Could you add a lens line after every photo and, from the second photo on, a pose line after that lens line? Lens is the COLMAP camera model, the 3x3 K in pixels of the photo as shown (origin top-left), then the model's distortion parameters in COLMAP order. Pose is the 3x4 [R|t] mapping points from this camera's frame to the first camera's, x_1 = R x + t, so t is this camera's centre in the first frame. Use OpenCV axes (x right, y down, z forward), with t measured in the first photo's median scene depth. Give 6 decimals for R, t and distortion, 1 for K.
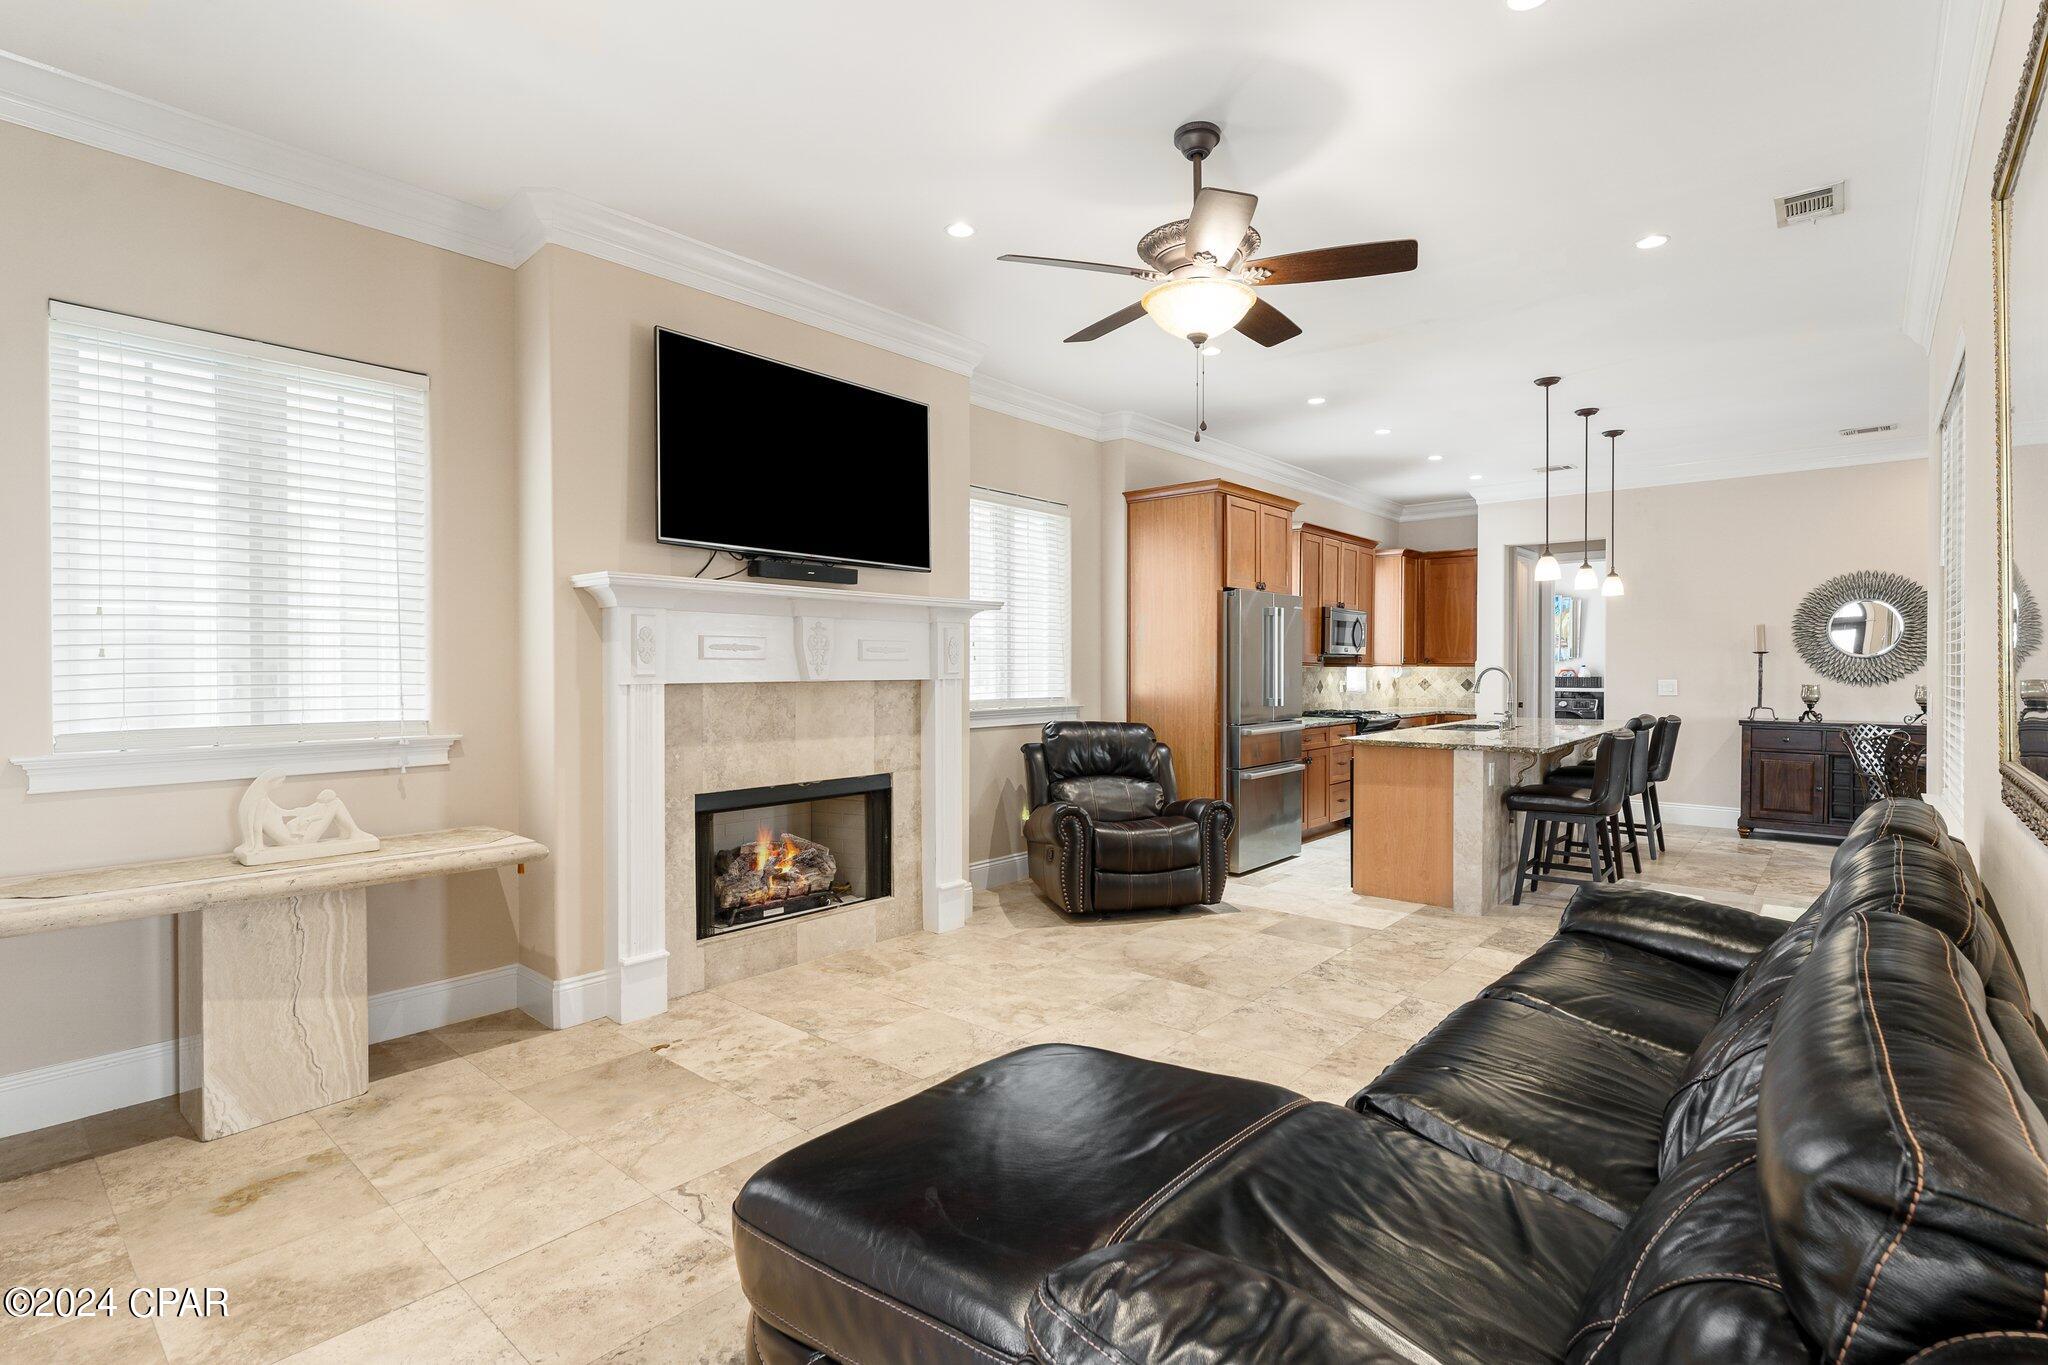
lens RADIAL K [[968.3, 0, 1032.8], [0, 968.3, 678.8], [0, 0, 1]] dist [-0.003055, -0.000077]
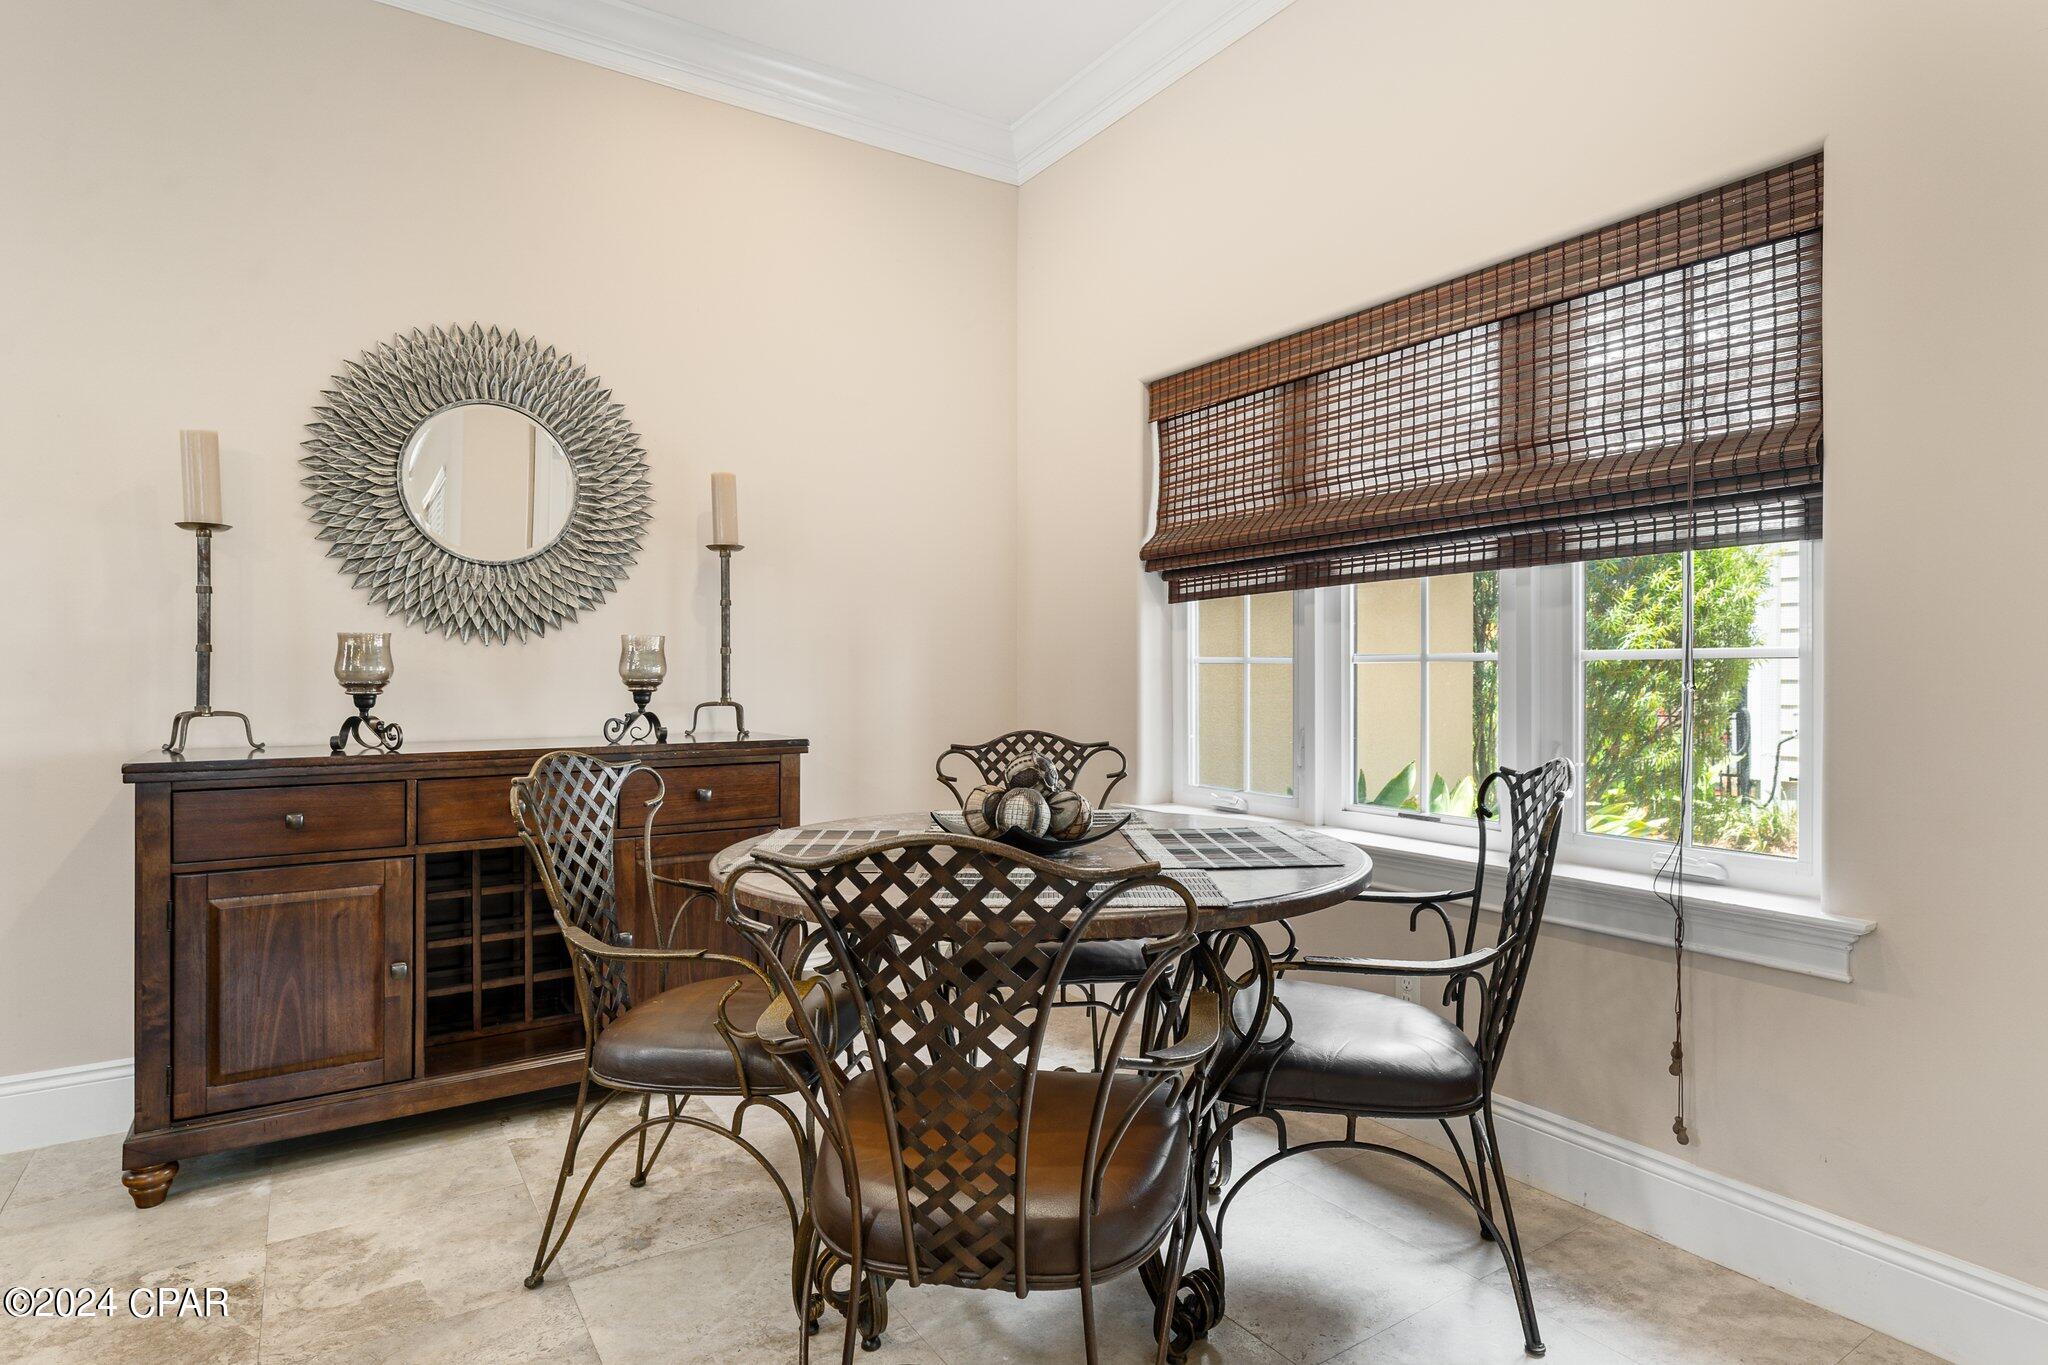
lens RADIAL K [[1075.8, 0, 1021.2], [0, 1075.8, 668.4], [0, 0, 1]] dist [-0.001642, -0.000090]
pose [[0.275781, -0.000281, 0.961220, 0.835919], [0.012963, 0.999910, -0.003426, 0.033845], [-0.961133, 0.013405, 0.275760, 1.106319]]
